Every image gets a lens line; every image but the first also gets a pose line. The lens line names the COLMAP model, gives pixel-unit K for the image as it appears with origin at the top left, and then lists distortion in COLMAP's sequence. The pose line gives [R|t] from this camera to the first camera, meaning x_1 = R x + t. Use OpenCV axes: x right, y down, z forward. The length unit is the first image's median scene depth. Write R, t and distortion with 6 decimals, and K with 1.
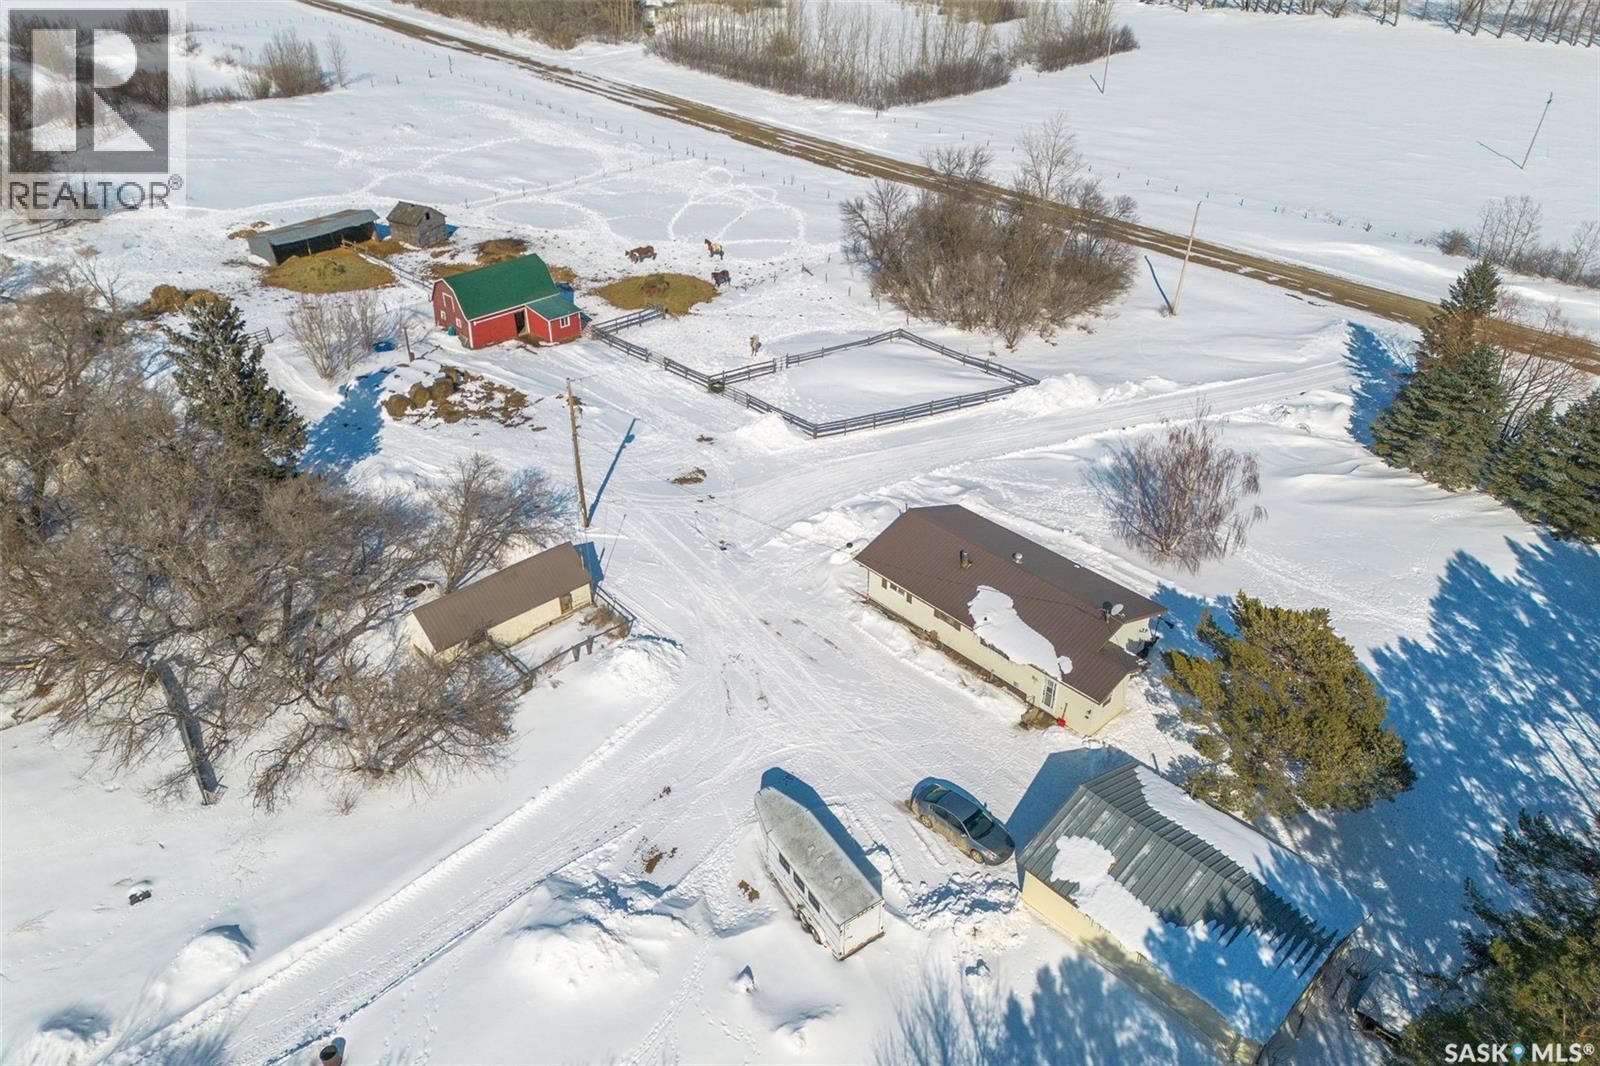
lens RADIAL K [[1112.3, 0, 800.0], [0, 1112.3, 533.0], [0, 0, 1]] dist [0.077037, -0.069348]
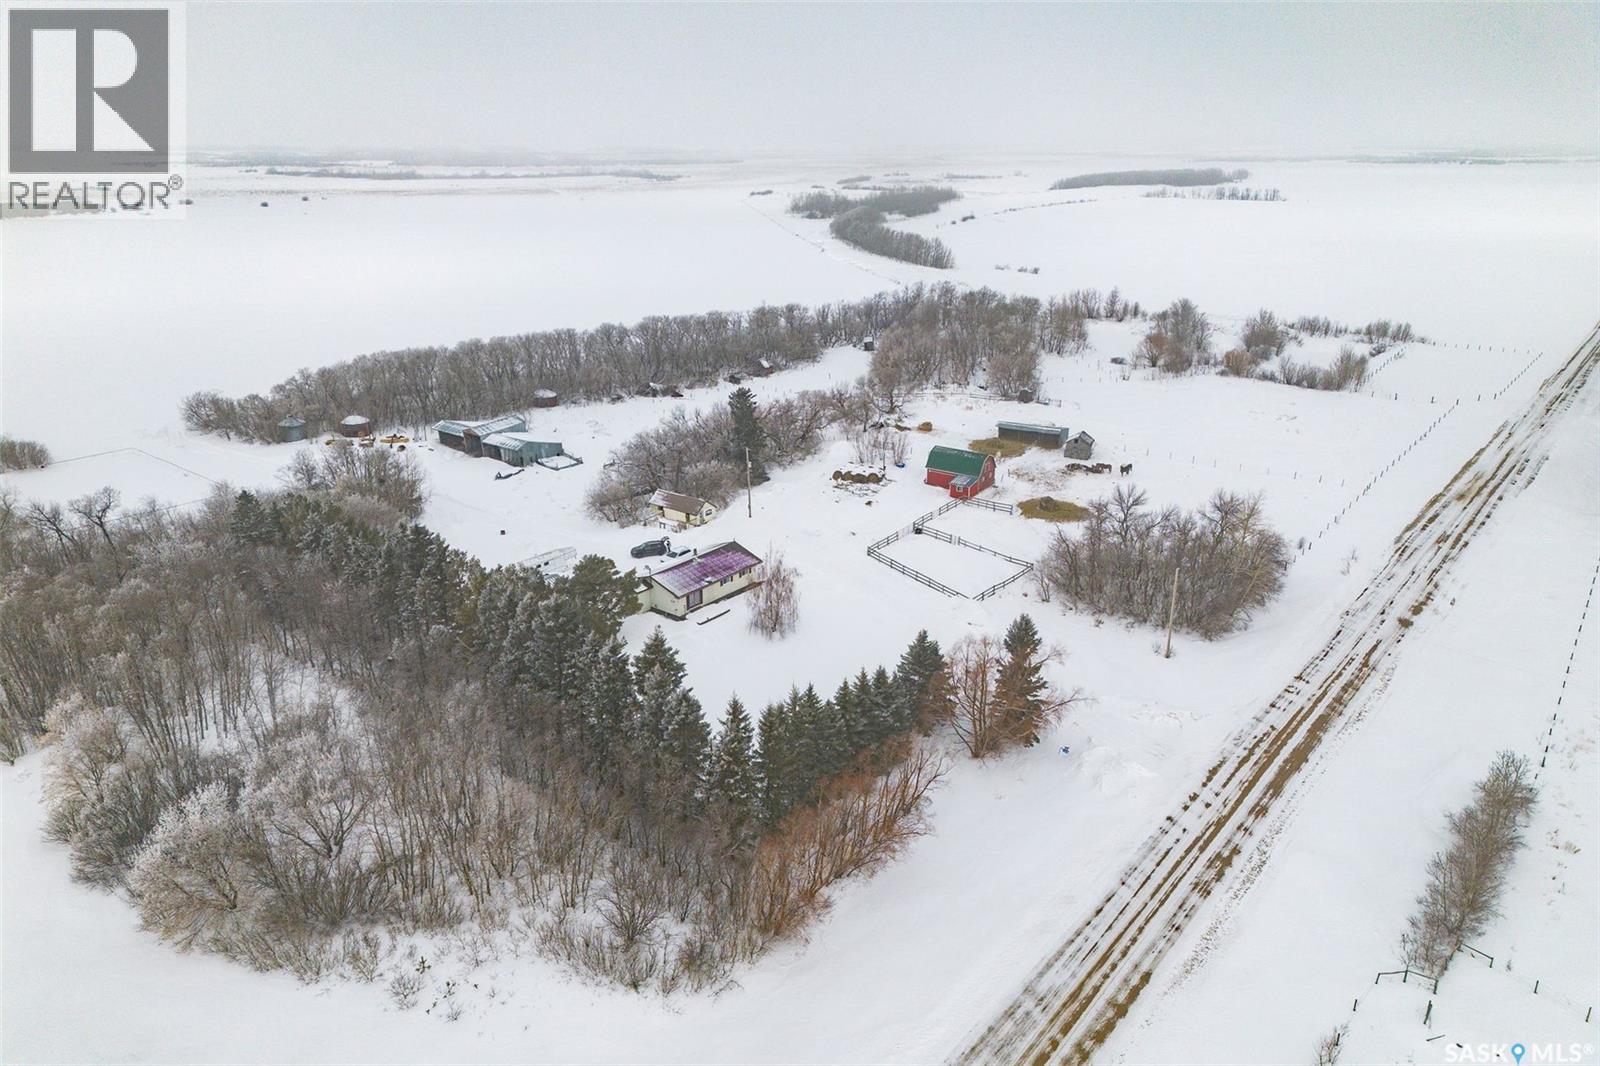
lens RADIAL K [[1112.3, 0, 800.0], [0, 1112.3, 533.0], [0, 0, 1]] dist [0.077037, -0.069348]
pose [[0.162827, 0.335782, -0.927760, 1.283965], [-0.535094, 0.820067, 0.202893, -0.328118], [0.828953, 0.463402, 0.313203, 0.268558]]
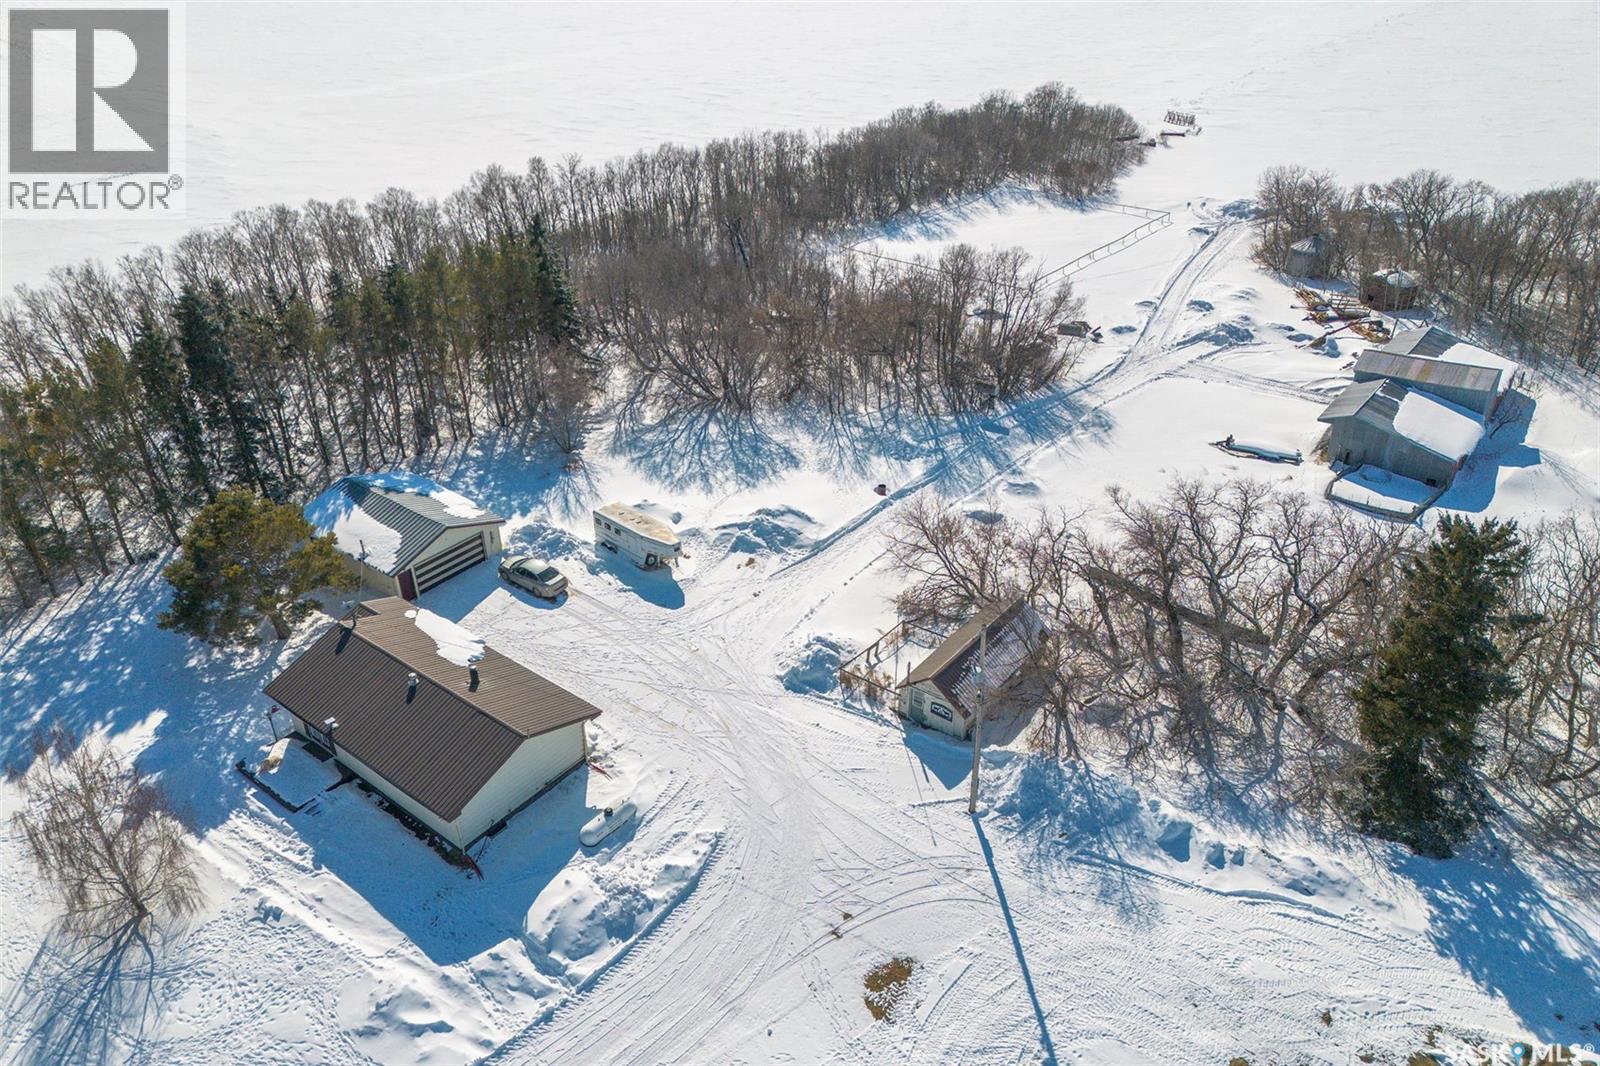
lens RADIAL K [[1112.3, 0, 800.0], [0, 1112.3, 533.0], [0, 0, 1]] dist [0.077037, -0.069348]
pose [[-0.984049, 0.090199, -0.153338, 0.010422], [-0.096377, 0.454193, 0.885675, -0.484991], [0.149532, 0.886326, -0.438255, 0.768880]]
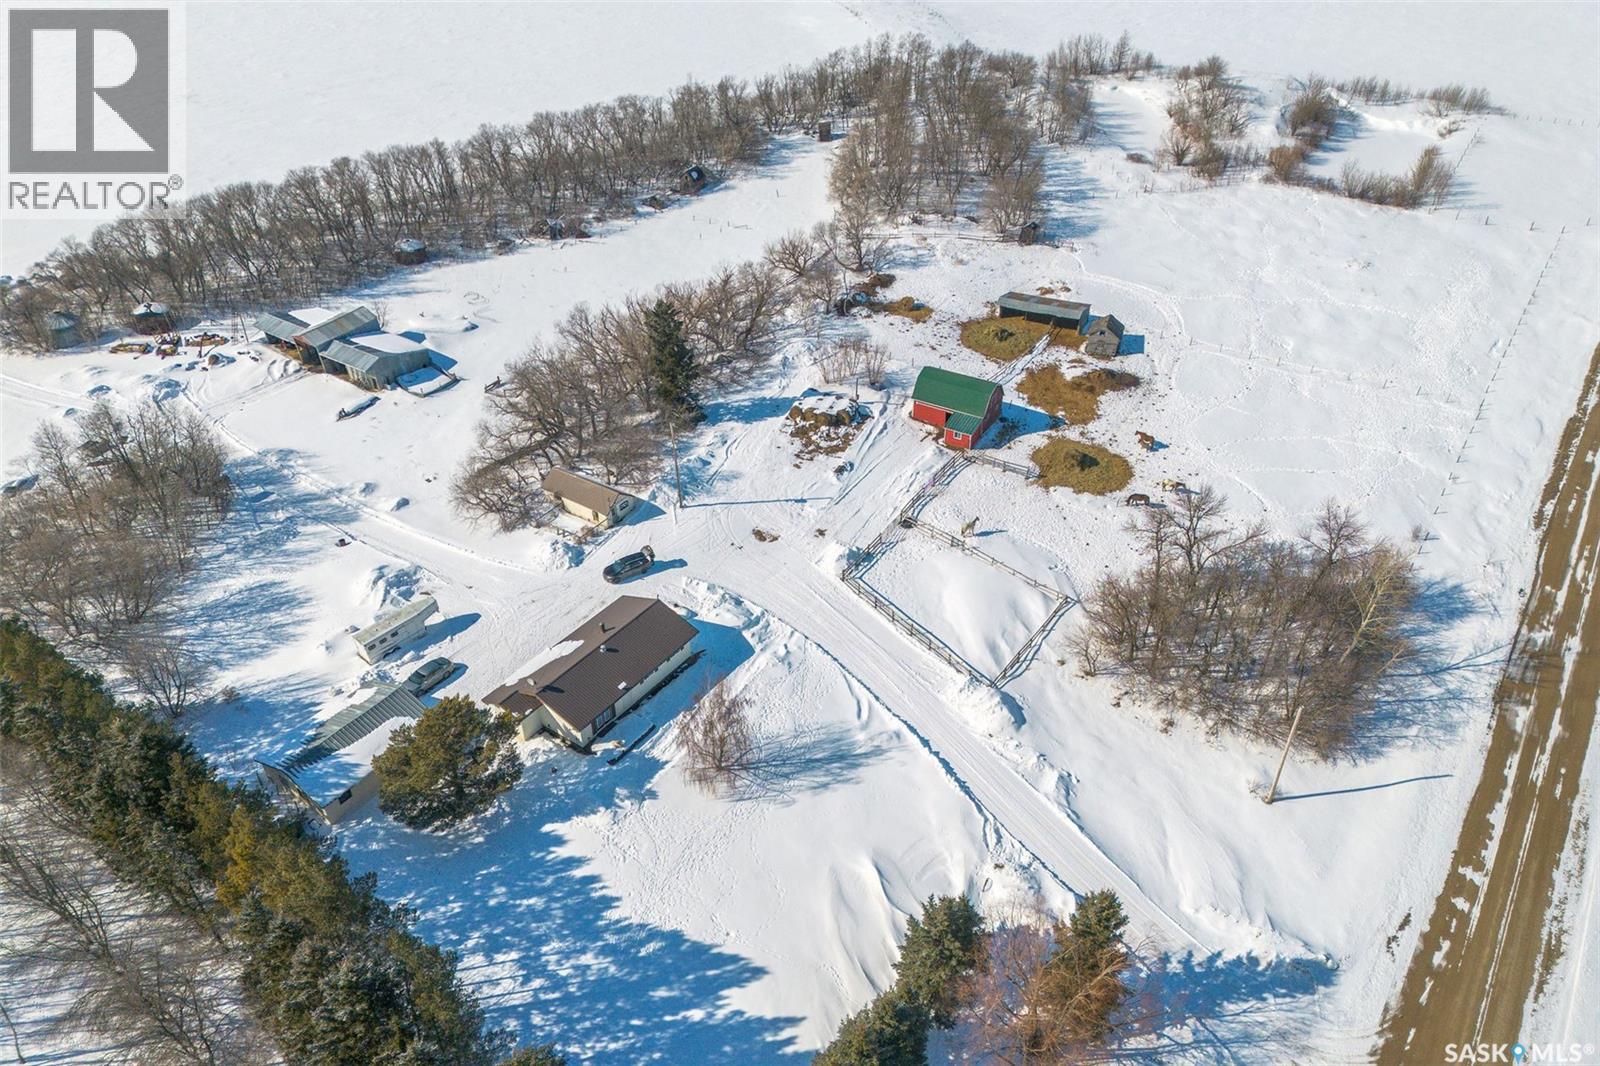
lens RADIAL K [[1112.3, 0, 800.0], [0, 1112.3, 533.0], [0, 0, 1]] dist [0.077037, -0.069348]
pose [[0.214567, 0.561011, -0.799517, 0.801902], [-0.522269, 0.757627, 0.391455, -0.483546], [0.825346, 0.333570, 0.455560, 0.272399]]
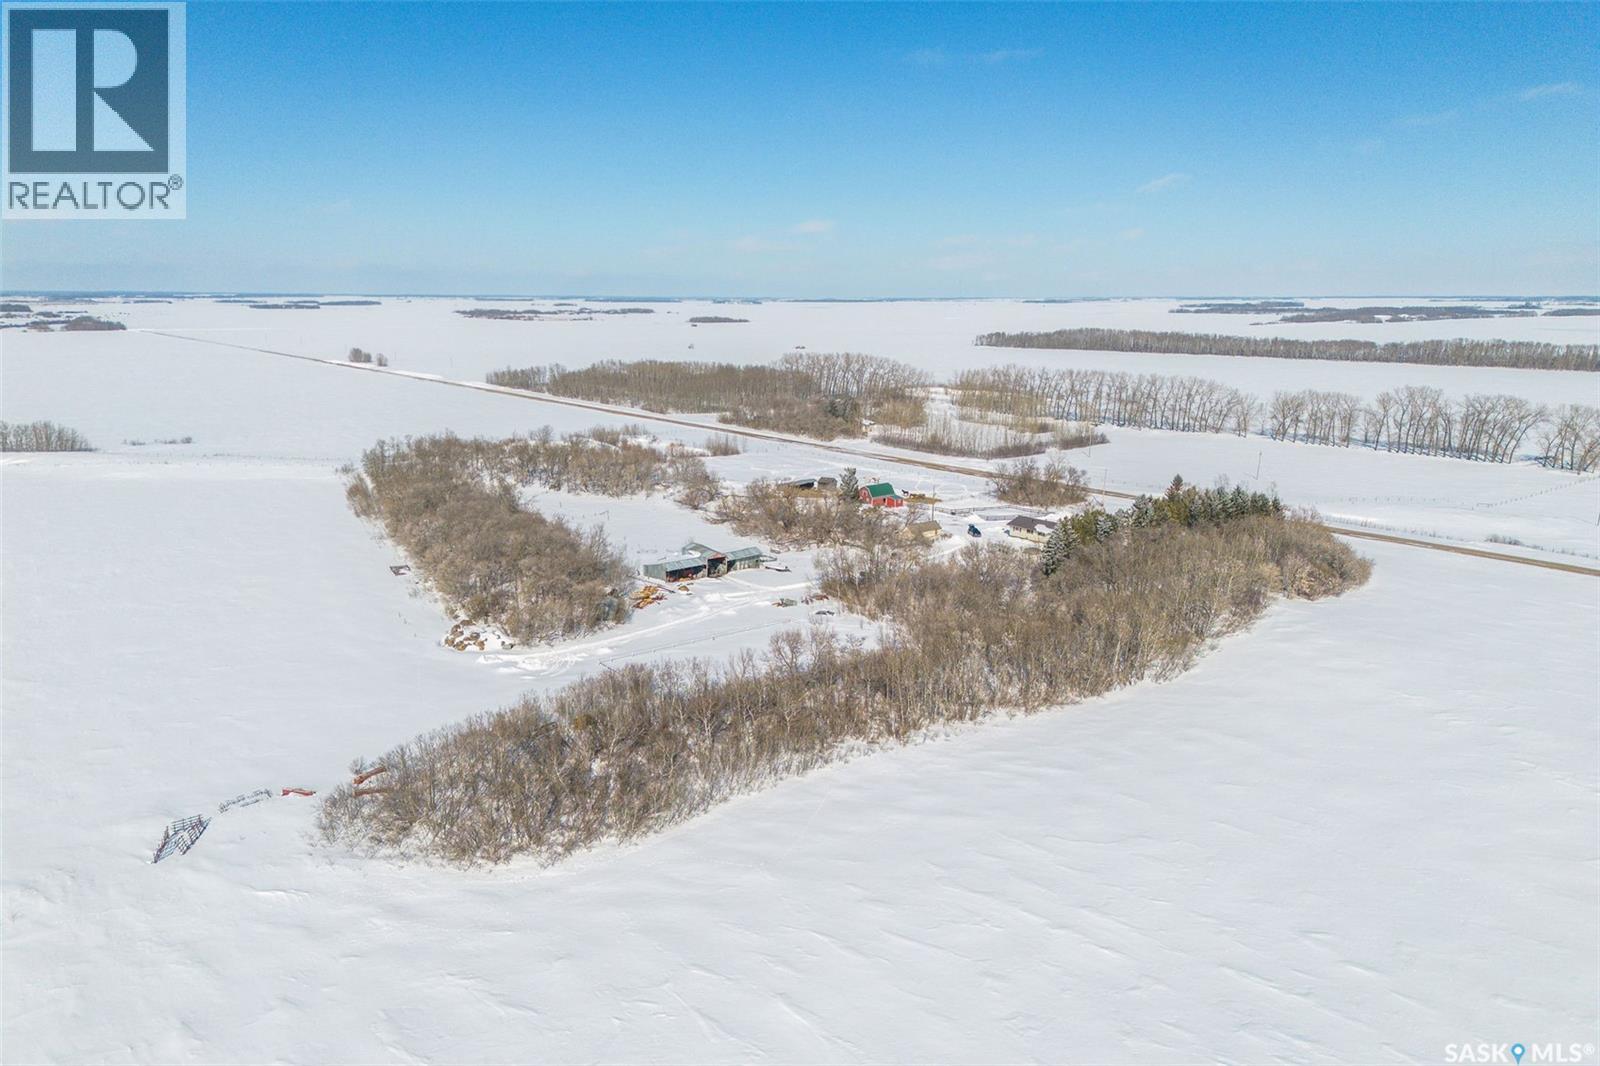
lens RADIAL K [[1112.3, 0, 800.0], [0, 1112.3, 533.0], [0, 0, 1]] dist [0.077037, -0.069348]
pose [[0.998041, 0.014685, -0.060808, -0.278762], [-0.035341, 0.934428, -0.354394, 0.947660], [0.051617, 0.355849, 0.933117, -1.775453]]
